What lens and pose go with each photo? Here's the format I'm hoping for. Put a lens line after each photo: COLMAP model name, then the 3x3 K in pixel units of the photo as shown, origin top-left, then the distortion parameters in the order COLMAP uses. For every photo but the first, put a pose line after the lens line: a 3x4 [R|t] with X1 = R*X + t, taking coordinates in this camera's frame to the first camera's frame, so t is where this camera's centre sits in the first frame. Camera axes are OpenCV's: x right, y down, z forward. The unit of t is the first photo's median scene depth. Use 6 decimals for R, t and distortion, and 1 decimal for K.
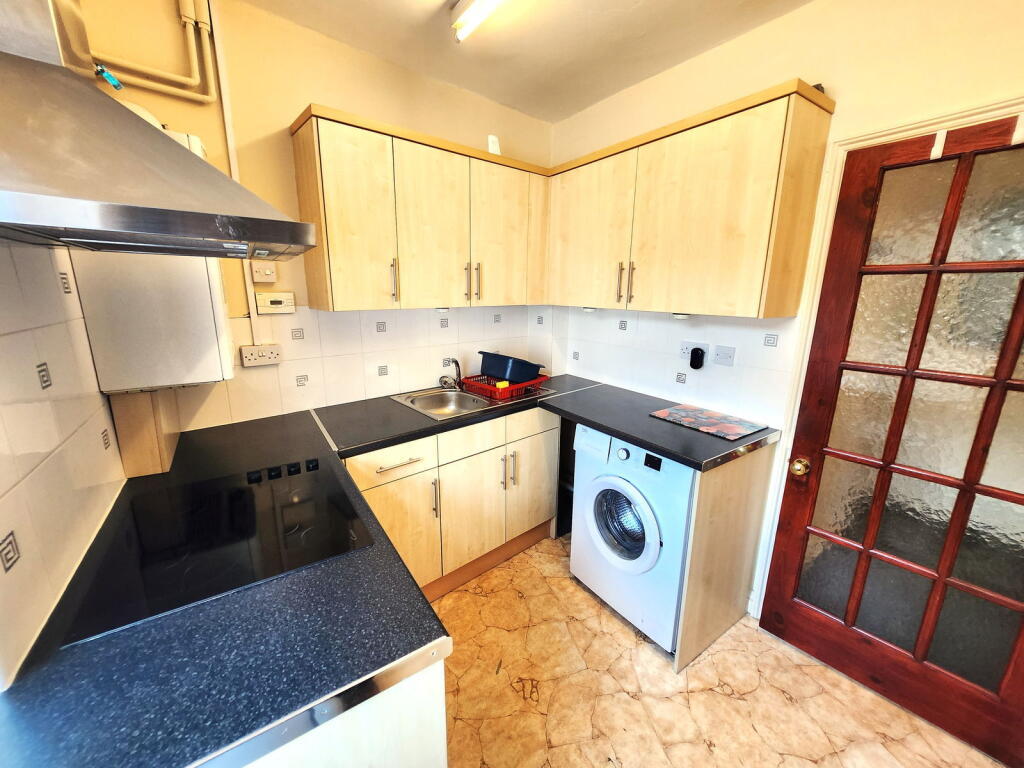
lens RADIAL K [[410.9, 0, 505.4], [0, 410.9, 381.7], [0, 0, 1]] dist [0.002164, -0.000198]
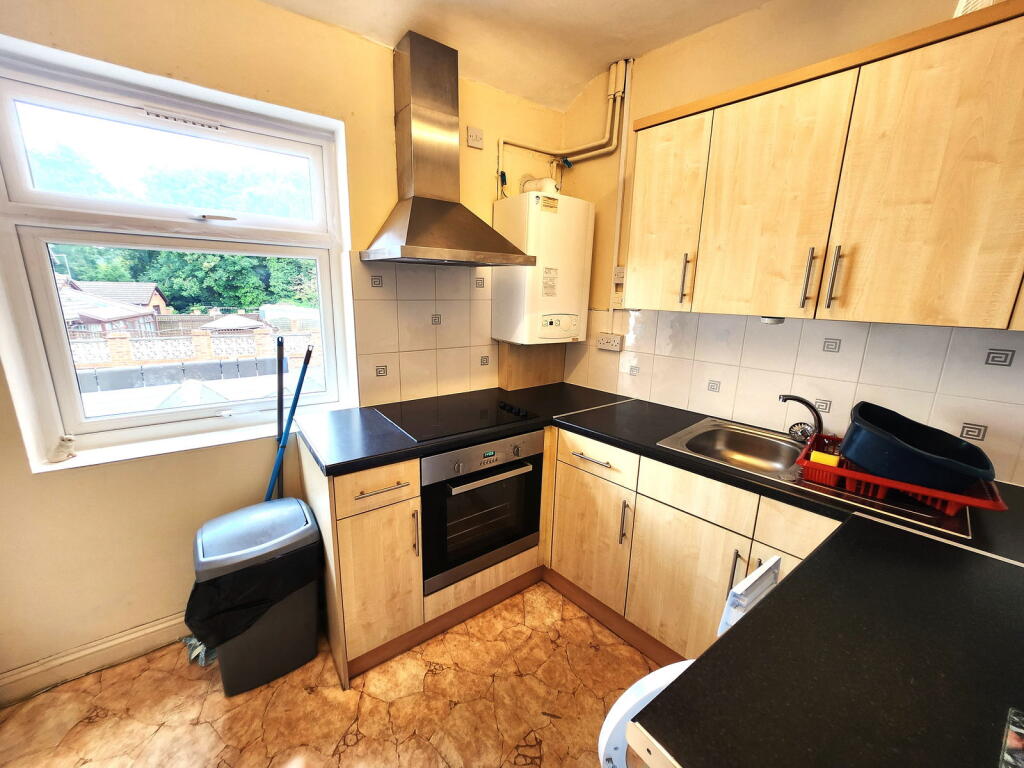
lens RADIAL K [[410.9, 0, 505.4], [0, 410.9, 381.7], [0, 0, 1]] dist [0.002164, -0.000198]
pose [[0.020601, 0.214561, -0.976493, 0.651503], [-0.248204, 0.947222, 0.202893, -0.125268], [0.968489, 0.238189, 0.072769, 0.640946]]
